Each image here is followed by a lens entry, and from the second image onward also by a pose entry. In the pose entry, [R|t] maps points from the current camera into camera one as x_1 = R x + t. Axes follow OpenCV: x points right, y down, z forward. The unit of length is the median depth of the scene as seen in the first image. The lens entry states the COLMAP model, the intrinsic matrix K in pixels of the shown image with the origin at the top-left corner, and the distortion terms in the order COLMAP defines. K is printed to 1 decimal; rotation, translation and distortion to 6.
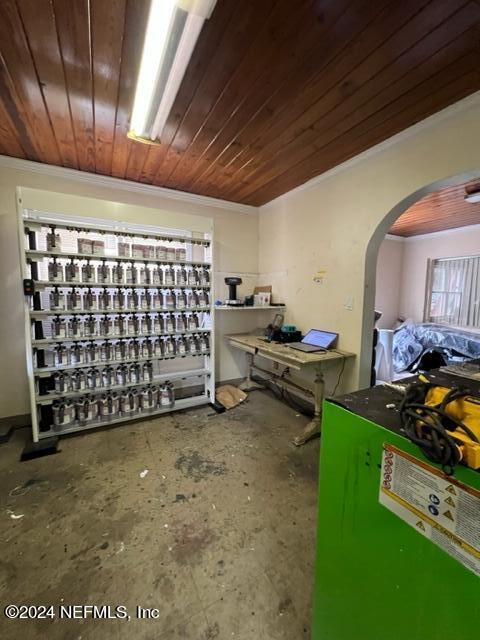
lens RADIAL K [[255.3, 0, 238.8], [0, 255.3, 320.0], [0, 0, 1]] dist [-0.000523, 0.000451]
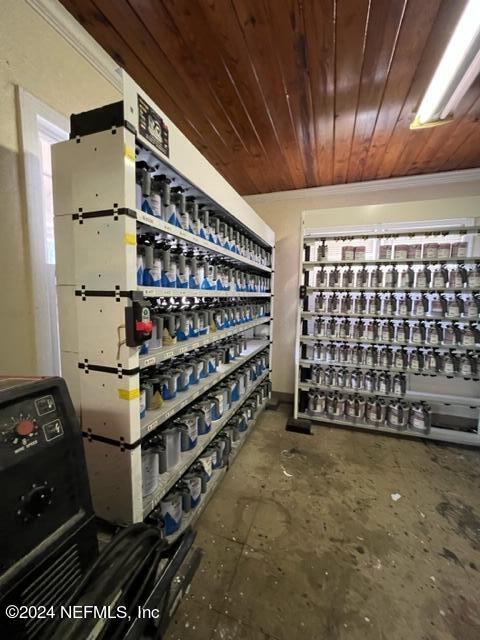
lens RADIAL K [[255.3, 0, 240.2], [0, 255.3, 319.9], [0, 0, 1]] dist [-0.000523, 0.000451]
pose [[0.674950, 0.073953, -0.734148, -0.103953], [-0.081916, 0.996324, 0.025052, -0.001881], [0.733303, 0.043229, 0.678527, -0.040146]]
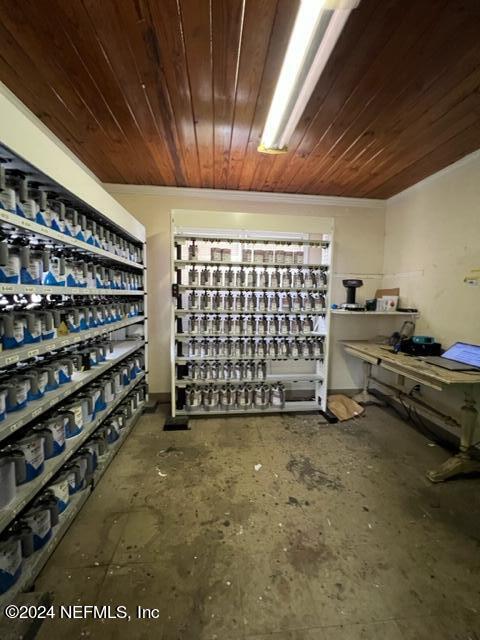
lens RADIAL K [[255.3, 0, 239.7], [0, 255.3, 319.8], [0, 0, 1]] dist [-0.000523, 0.000451]
pose [[0.921806, 0.045083, -0.385022, -0.051373], [-0.048282, 0.998833, 0.001360, -0.002523], [0.384634, 0.017336, 0.922907, -0.010833]]
